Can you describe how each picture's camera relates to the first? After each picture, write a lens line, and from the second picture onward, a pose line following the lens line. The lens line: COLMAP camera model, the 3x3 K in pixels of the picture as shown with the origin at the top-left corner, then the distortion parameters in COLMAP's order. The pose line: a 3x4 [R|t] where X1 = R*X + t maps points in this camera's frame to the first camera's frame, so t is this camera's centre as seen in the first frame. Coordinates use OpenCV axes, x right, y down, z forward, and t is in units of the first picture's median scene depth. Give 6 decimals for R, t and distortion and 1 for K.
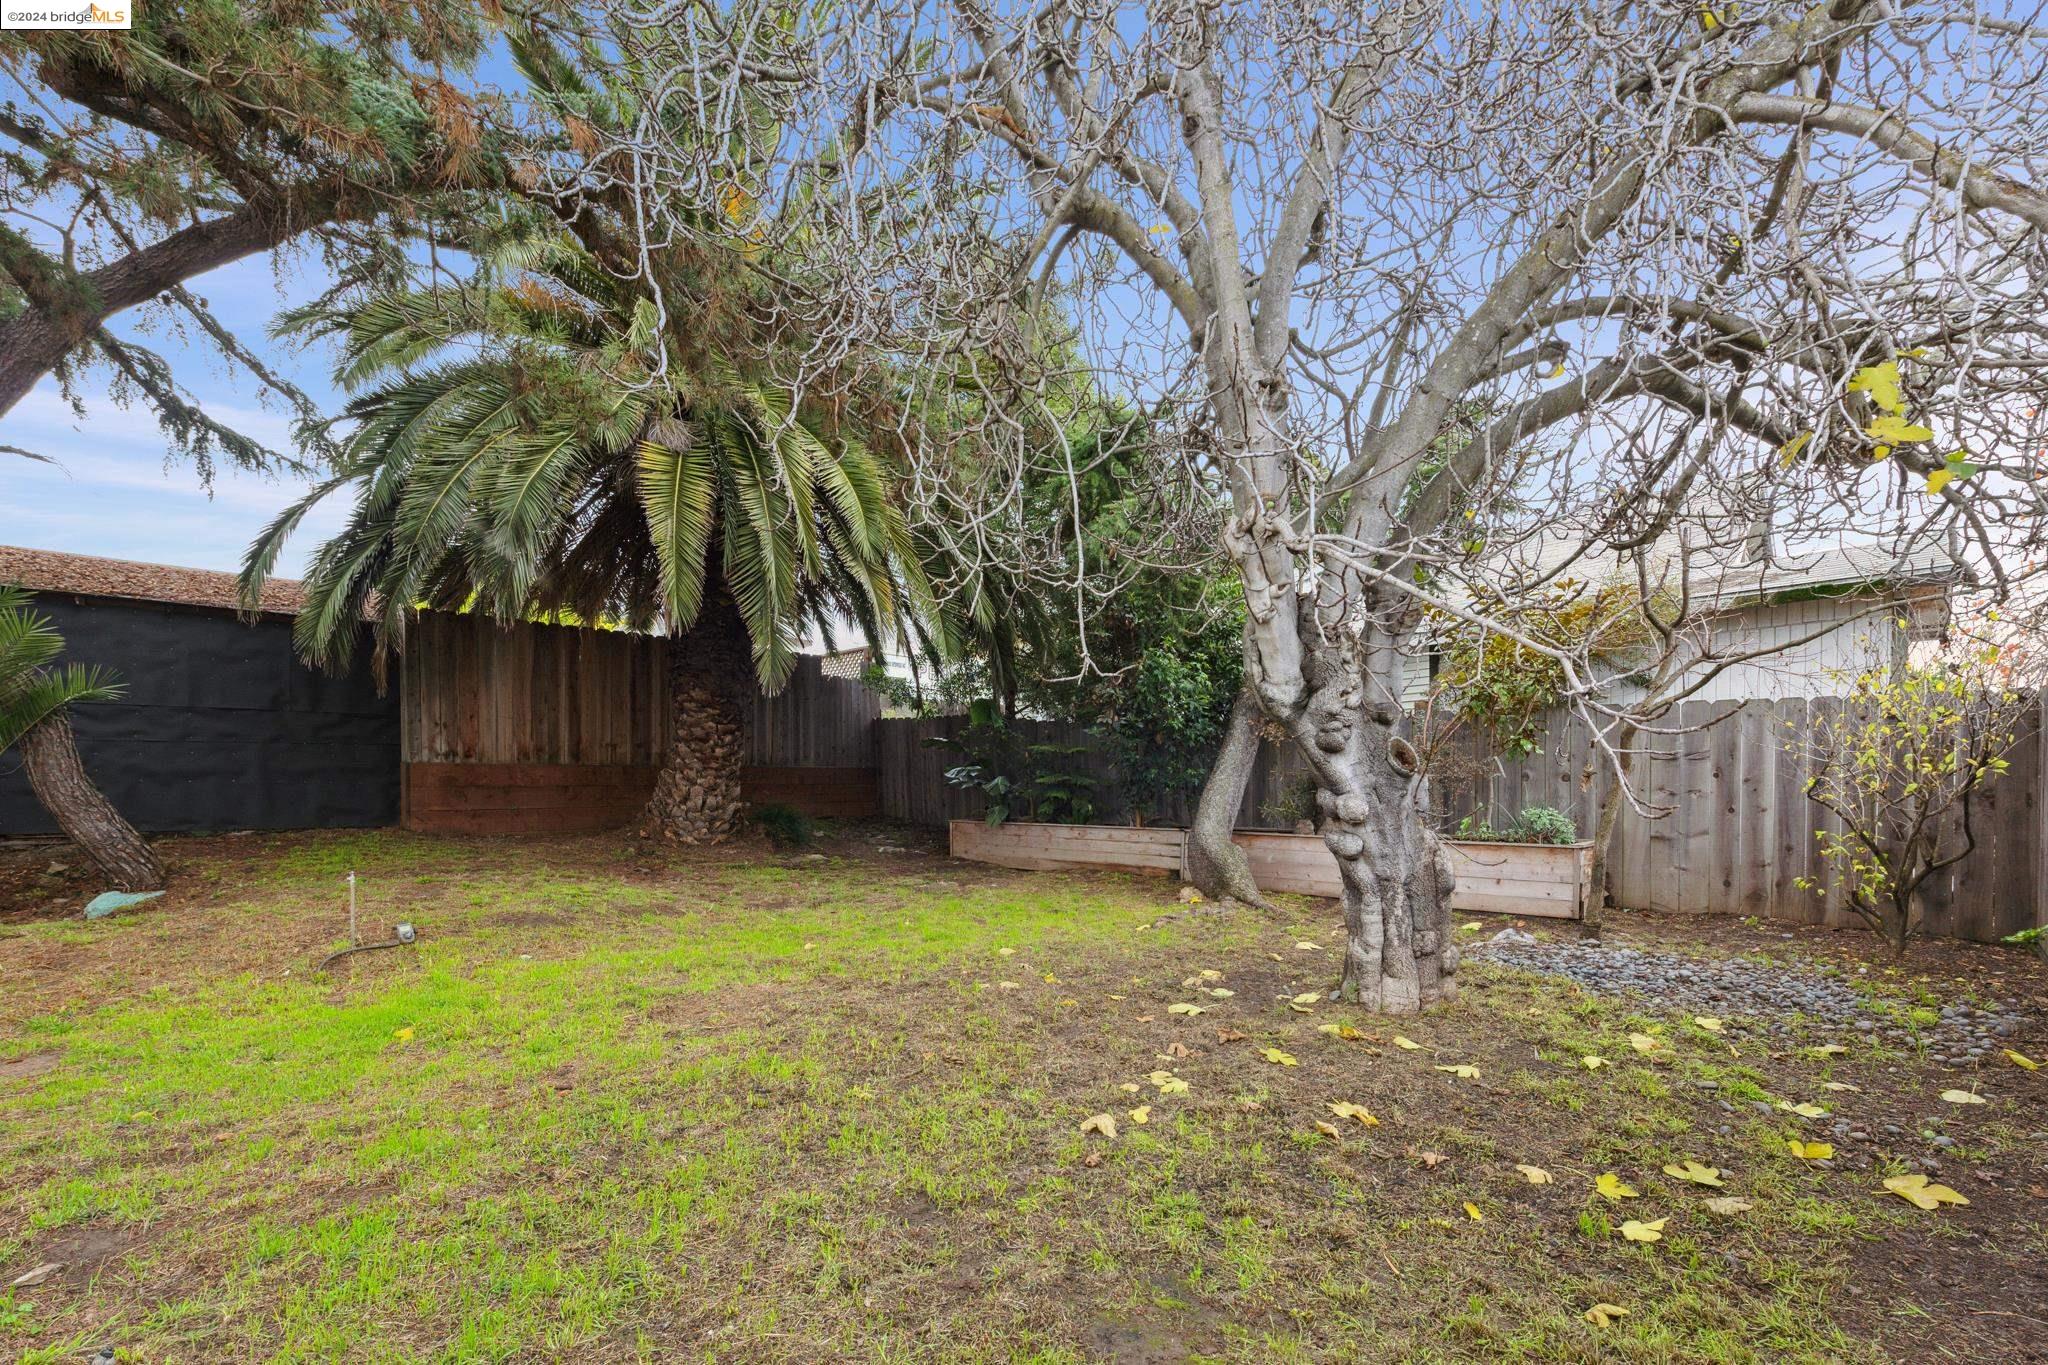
lens RADIAL K [[855.3, 0, 1018.0], [0, 855.3, 689.6], [0, 0, 1]] dist [0.010208, -0.000130]
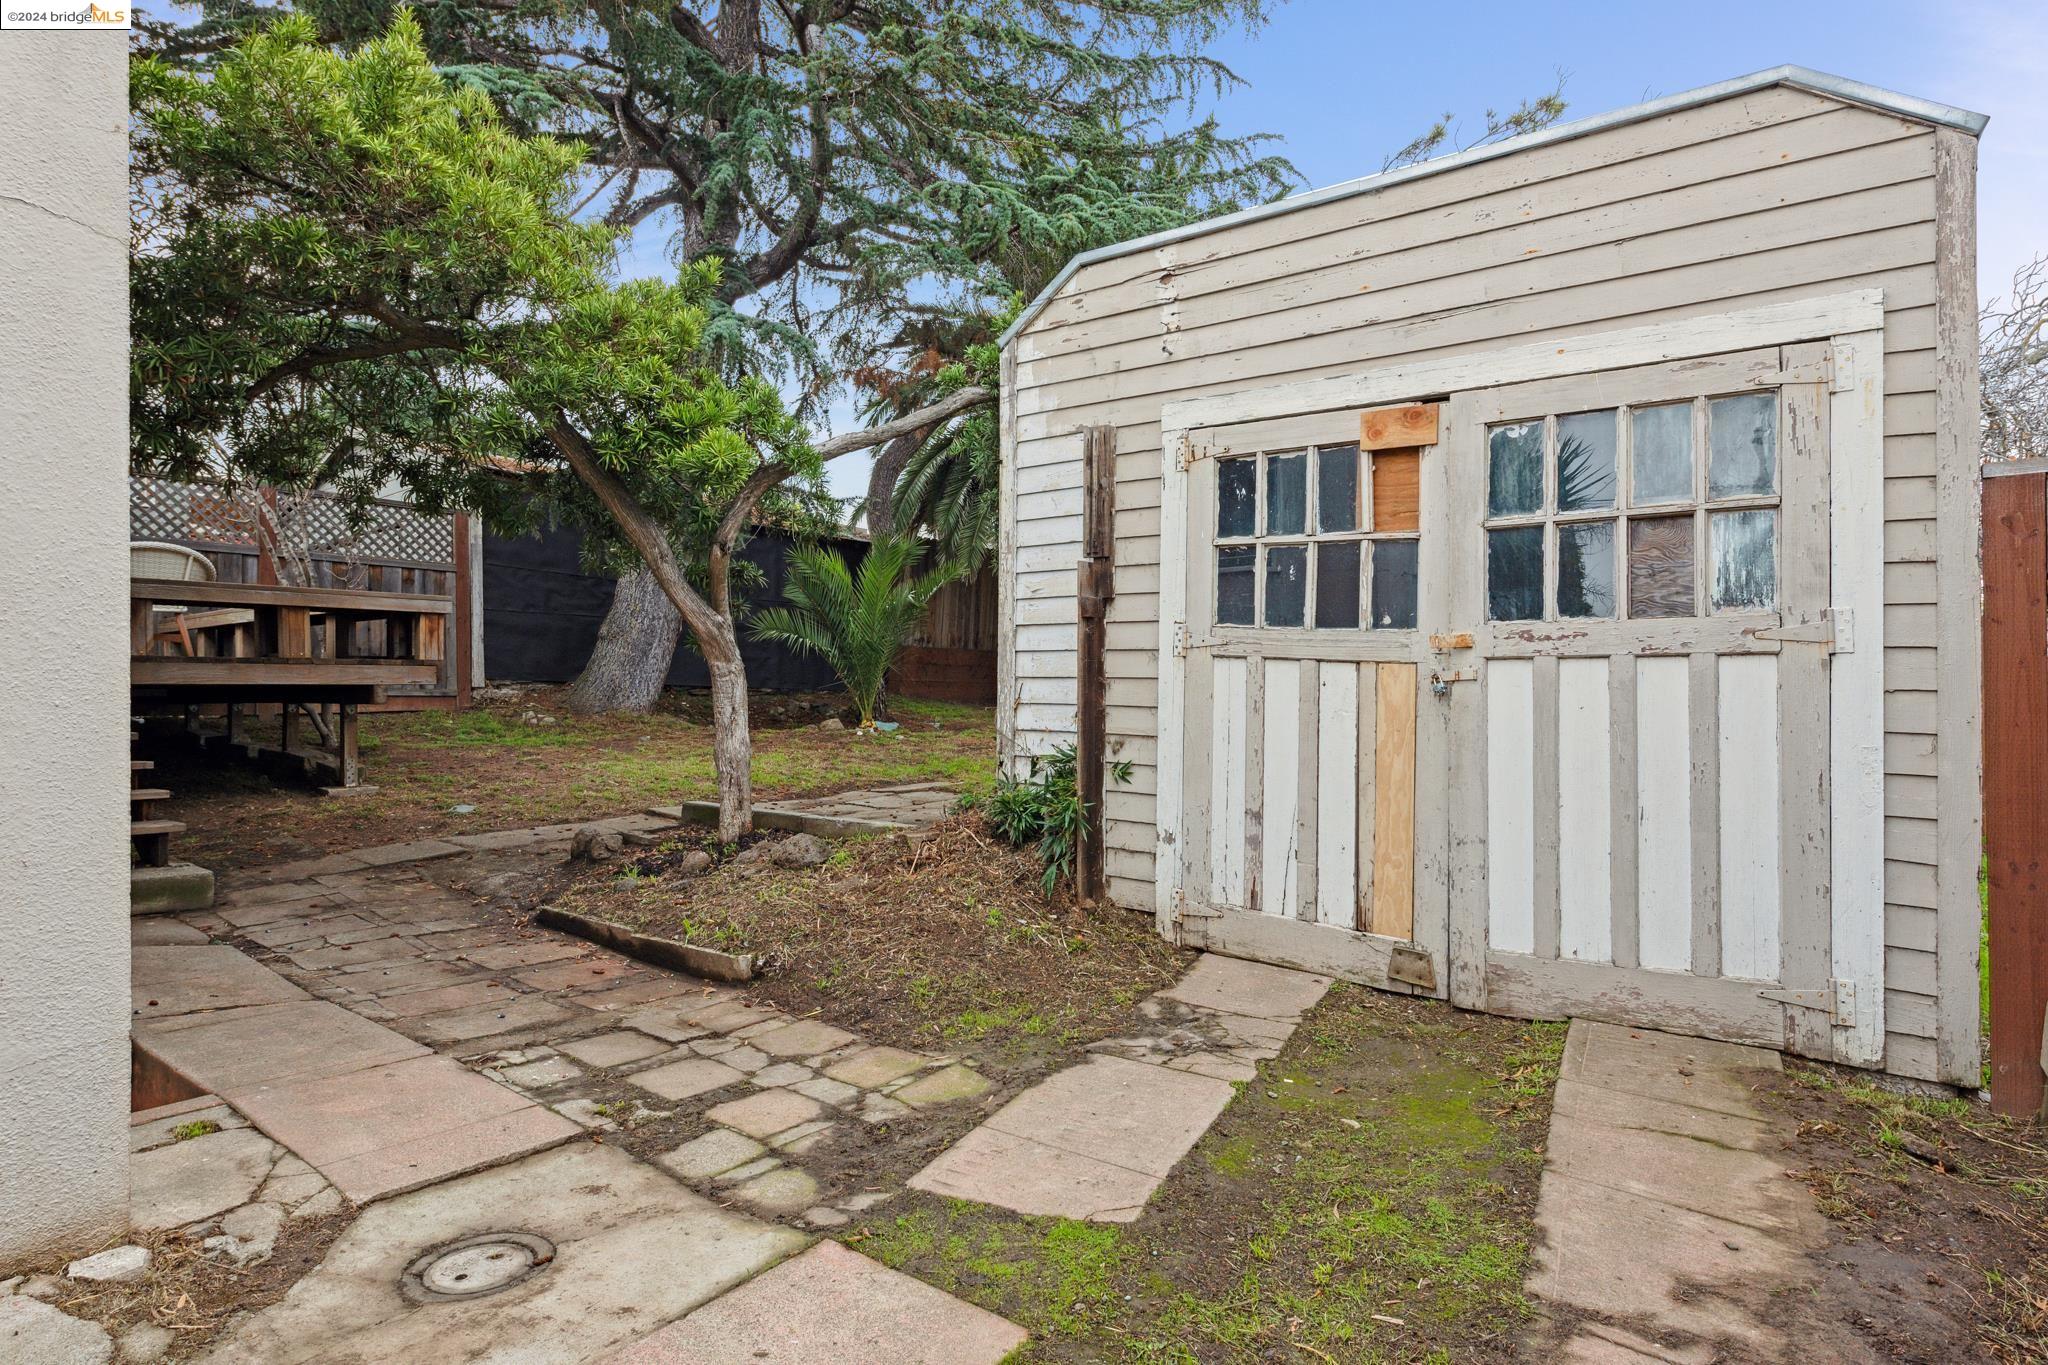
lens RADIAL K [[1129.4, 0, 1021.0], [0, 1129.4, 682.1], [0, 0, 1]] dist [-0.000013, 0.000061]
pose [[0.993604, 0.022374, 0.110683, -0.681032], [-0.033491, 0.994461, 0.099631, -0.040955], [-0.107841, -0.102701, 0.988849, -0.762066]]
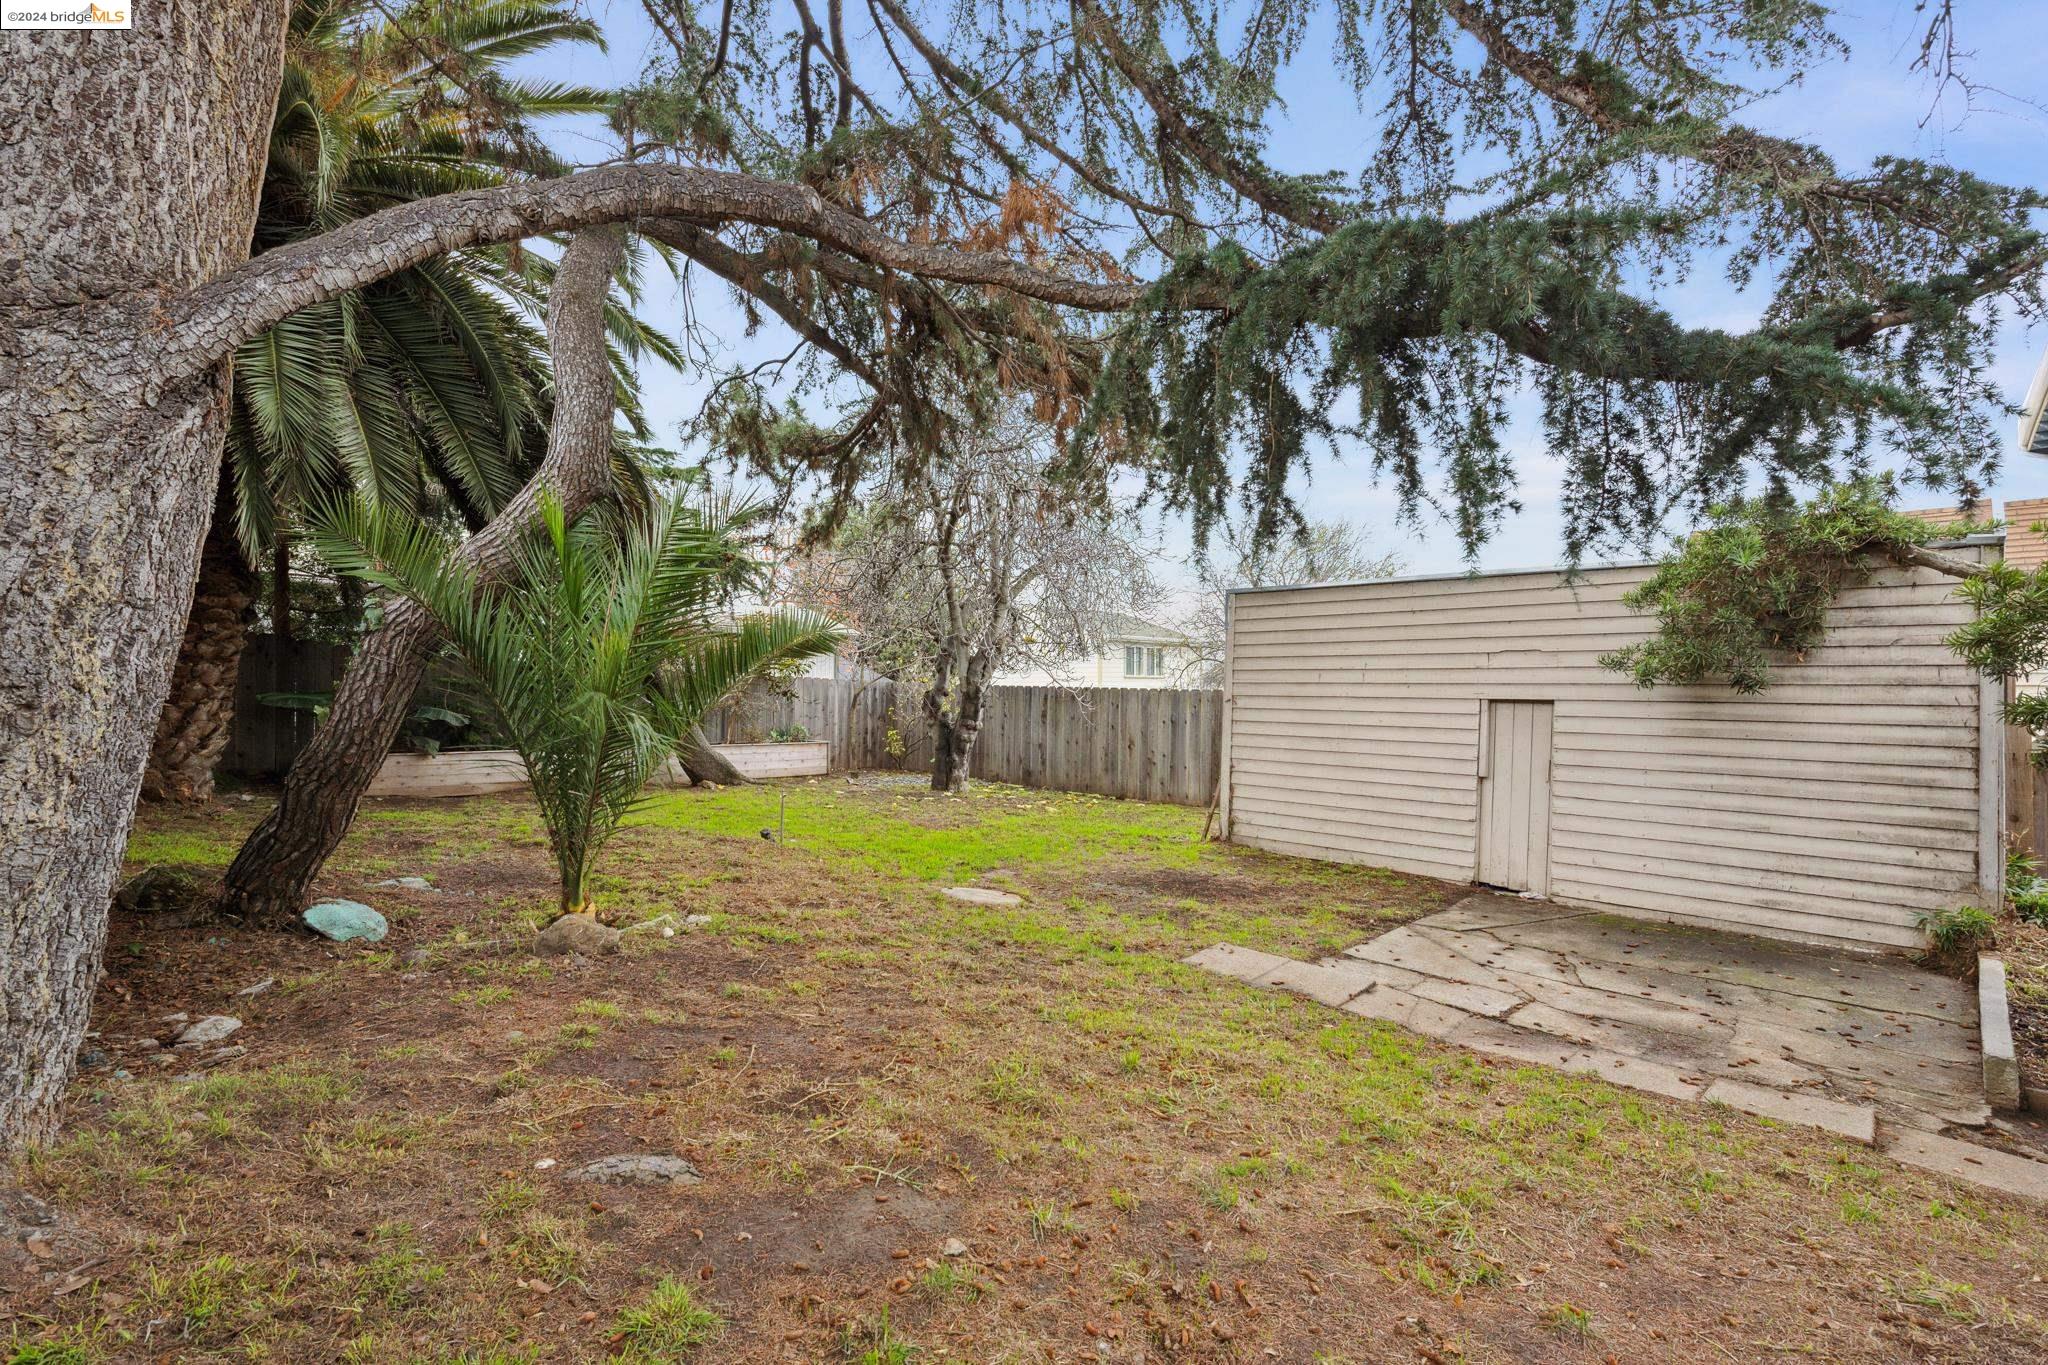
lens RADIAL K [[940.5, 0, 1016.3], [0, 940.5, 690.9], [0, 0, 1]] dist [0.011999, 0.000124]
pose [[0.011285, 0.016151, 0.999806, -1.171448], [-0.117886, 0.992918, -0.014709, 0.017060], [-0.992963, -0.117697, 0.013109, 0.313475]]
